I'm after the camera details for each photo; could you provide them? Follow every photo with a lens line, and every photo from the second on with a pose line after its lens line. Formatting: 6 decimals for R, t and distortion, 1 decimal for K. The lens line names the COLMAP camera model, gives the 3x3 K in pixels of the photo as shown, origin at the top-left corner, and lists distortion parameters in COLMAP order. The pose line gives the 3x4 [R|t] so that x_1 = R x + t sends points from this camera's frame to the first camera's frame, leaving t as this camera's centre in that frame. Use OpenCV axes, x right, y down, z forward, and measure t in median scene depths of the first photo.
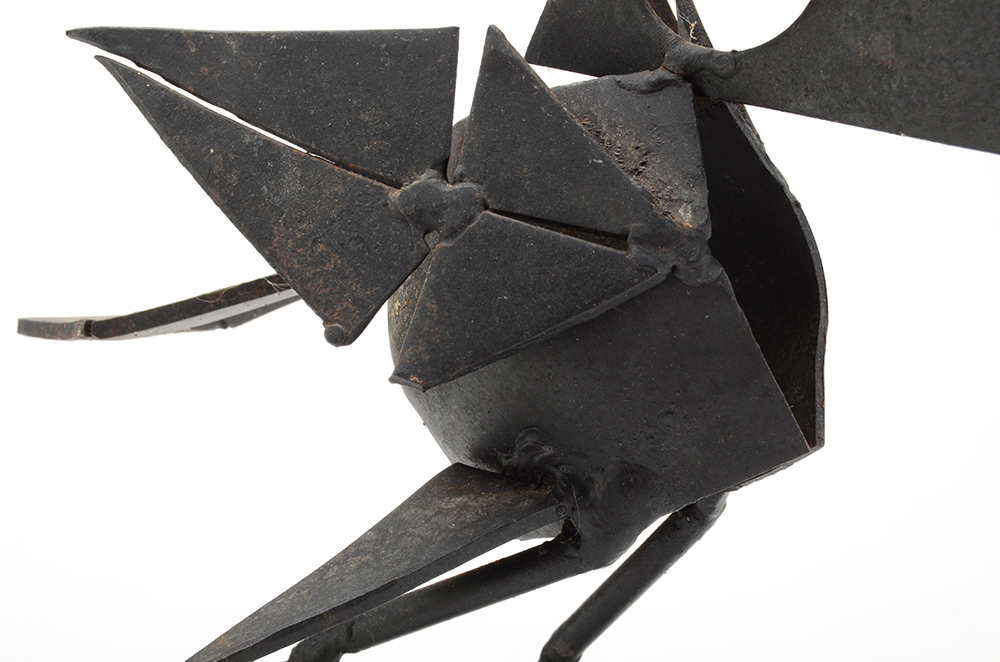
lens RADIAL K [[2073.9, 0, 504.4], [0, 2073.9, 330.0], [0, 0, 1]] dist [-0.039490, 0.000000]
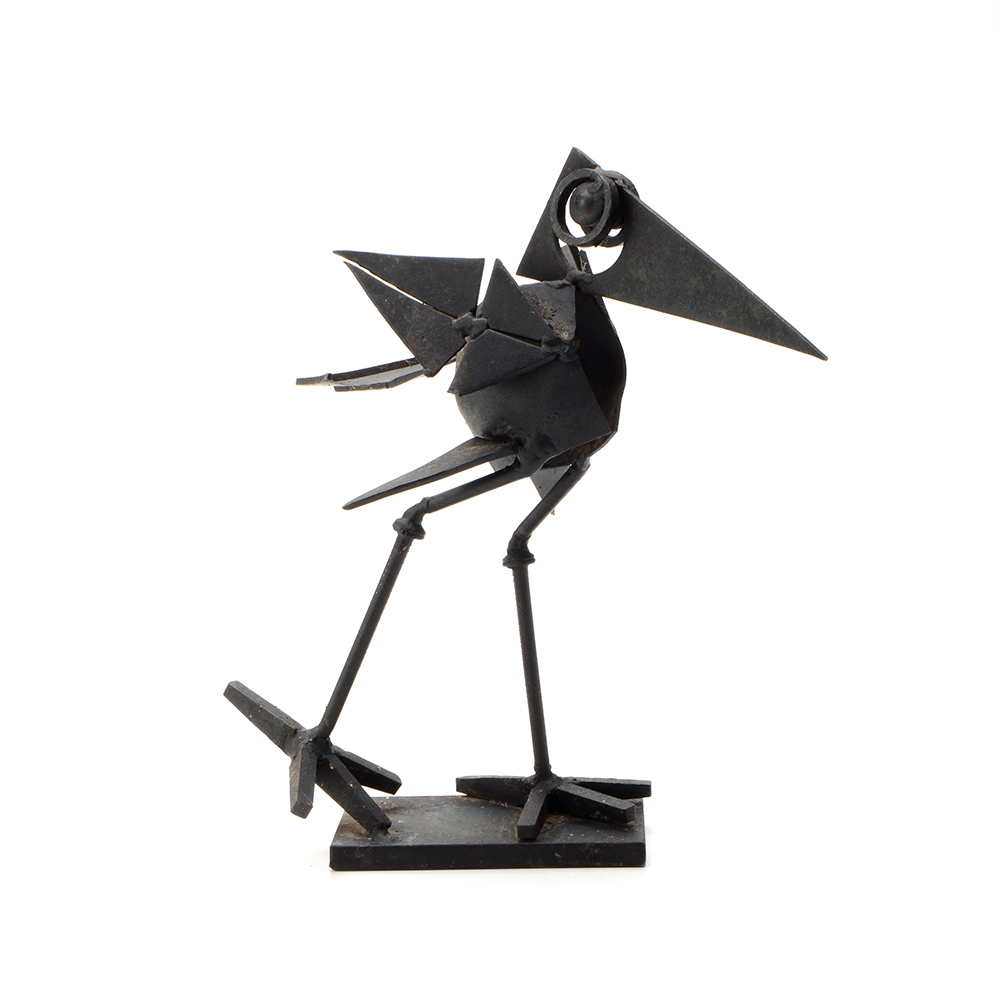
lens RADIAL K [[2281.4, 0, 498.9], [0, 2281.4, 501.7], [0, 0, 1]] dist [-0.075506, 0.000000]
pose [[0.993106, 0.067167, -0.096070, 0.287664], [-0.072009, 0.996256, -0.047841, 0.288653], [0.092497, 0.054430, 0.994224, -1.793534]]
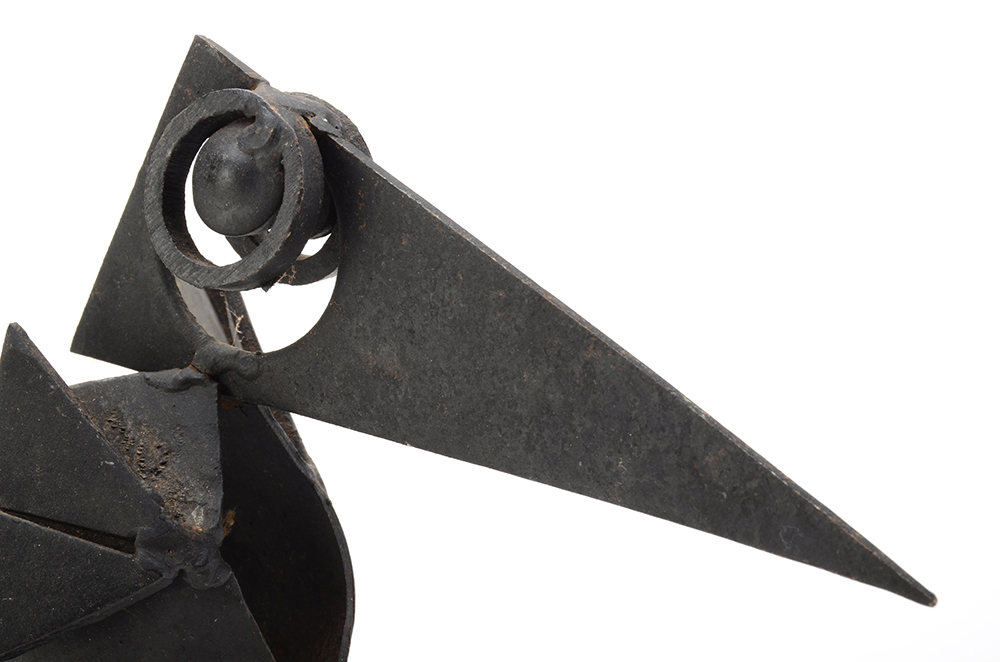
lens RADIAL K [[2073.9, 0, 498.7], [0, 2073.9, 330.9], [0, 0, 1]] dist [-0.039490, 0.000000]
pose [[0.997490, 0.022834, 0.067023, 0.161388], [-0.016999, 0.996118, -0.086375, -0.060698], [-0.068735, 0.085019, 0.994006, -0.013653]]
